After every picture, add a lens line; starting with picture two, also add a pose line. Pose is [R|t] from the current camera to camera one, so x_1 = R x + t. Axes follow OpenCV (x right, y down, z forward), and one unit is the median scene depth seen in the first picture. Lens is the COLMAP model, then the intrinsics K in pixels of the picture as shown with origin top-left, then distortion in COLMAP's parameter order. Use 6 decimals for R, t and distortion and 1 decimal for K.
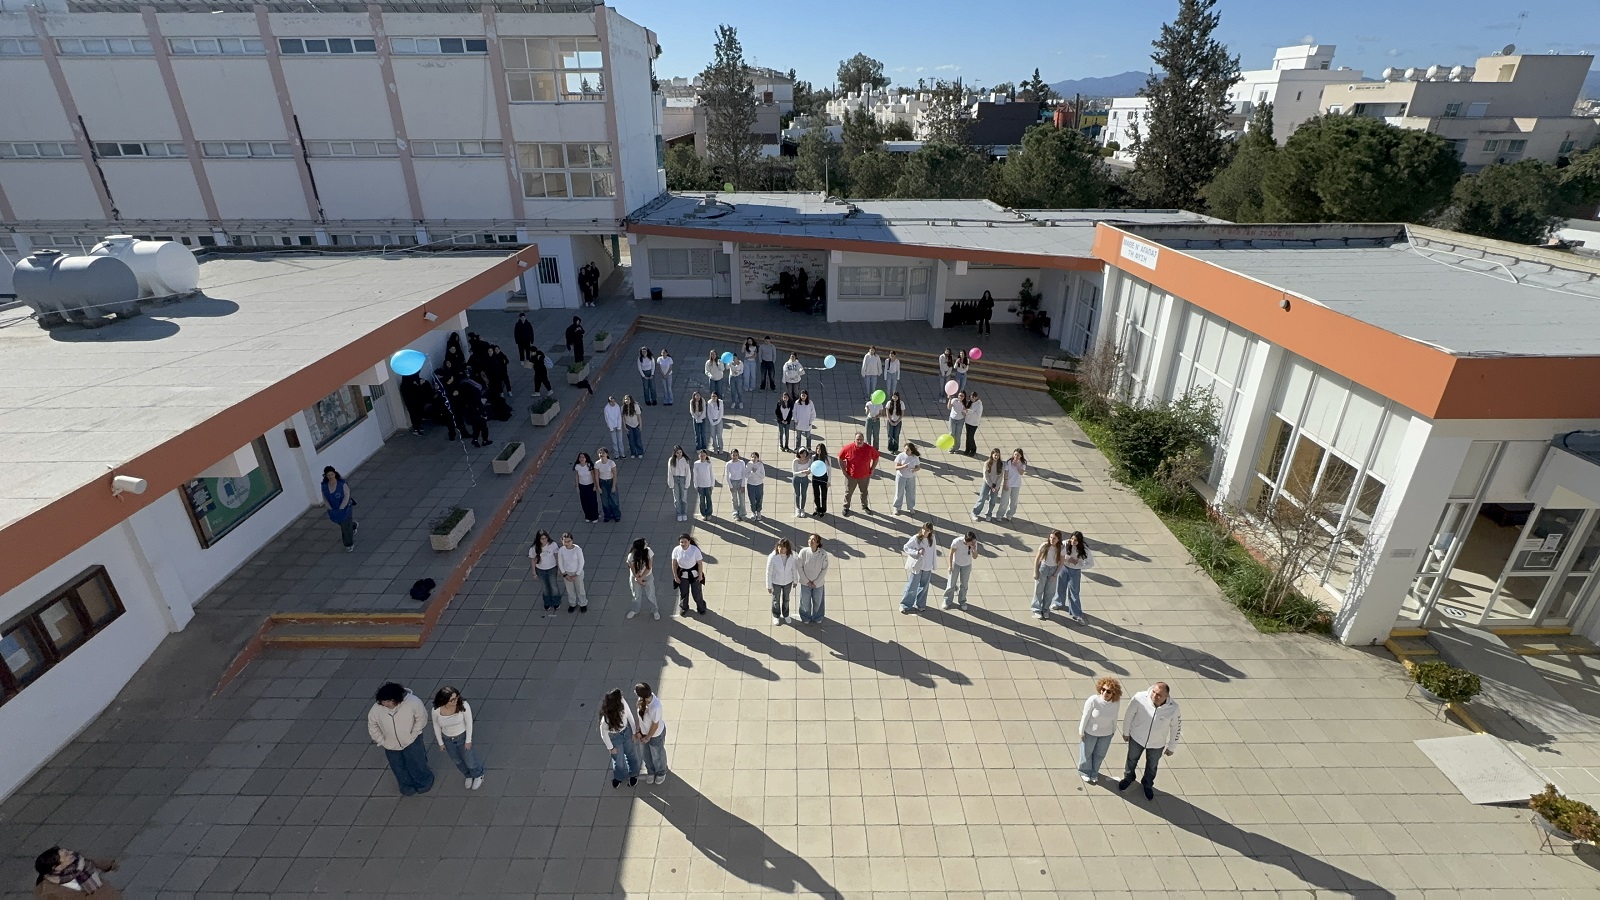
lens RADIAL K [[727.5, 0, 803.6], [0, 727.5, 449.2], [0, 0, 1]] dist [-0.003715, 0.000890]
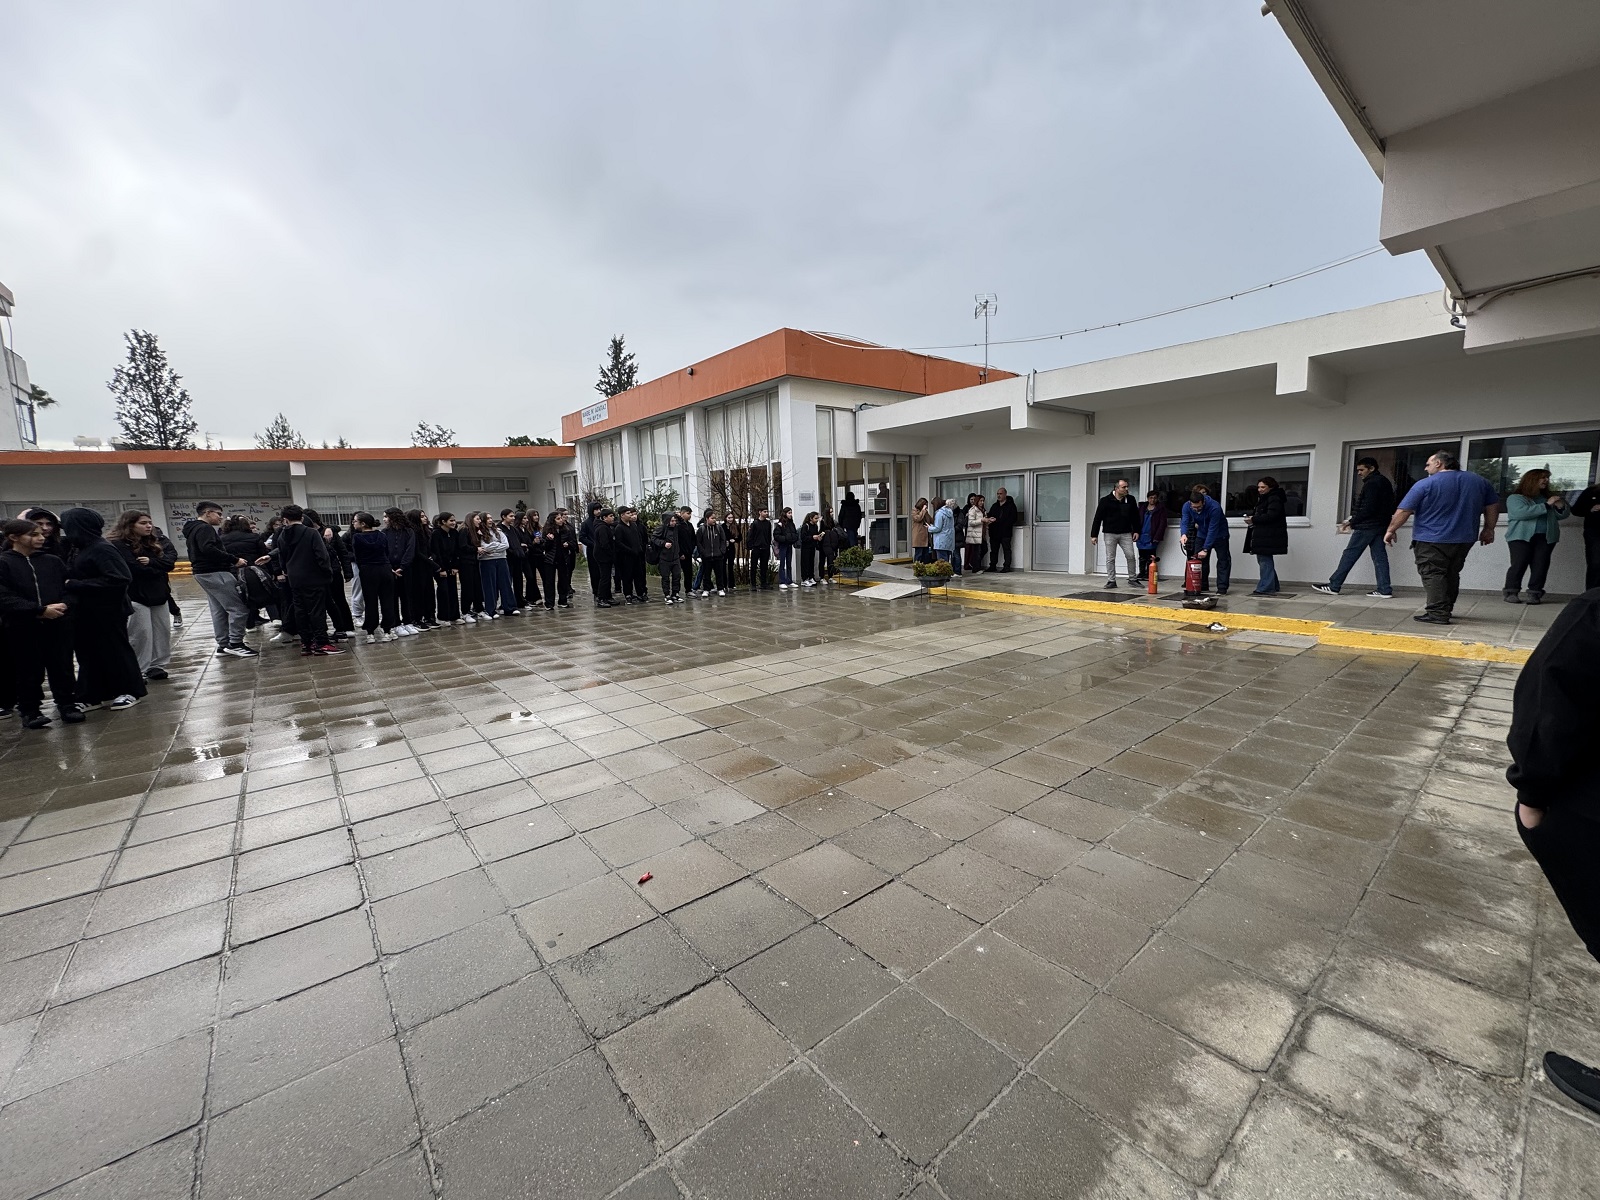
lens RADIAL K [[636.0, 0, 804.4], [0, 636.0, 595.1], [0, 0, 1]] dist [-0.001775, -0.000158]
pose [[0.779095, -0.097500, 0.619278, 0.026715], [0.291913, 0.930627, -0.220727, 0.228449], [-0.554796, 0.352742, 0.753508, 0.066407]]
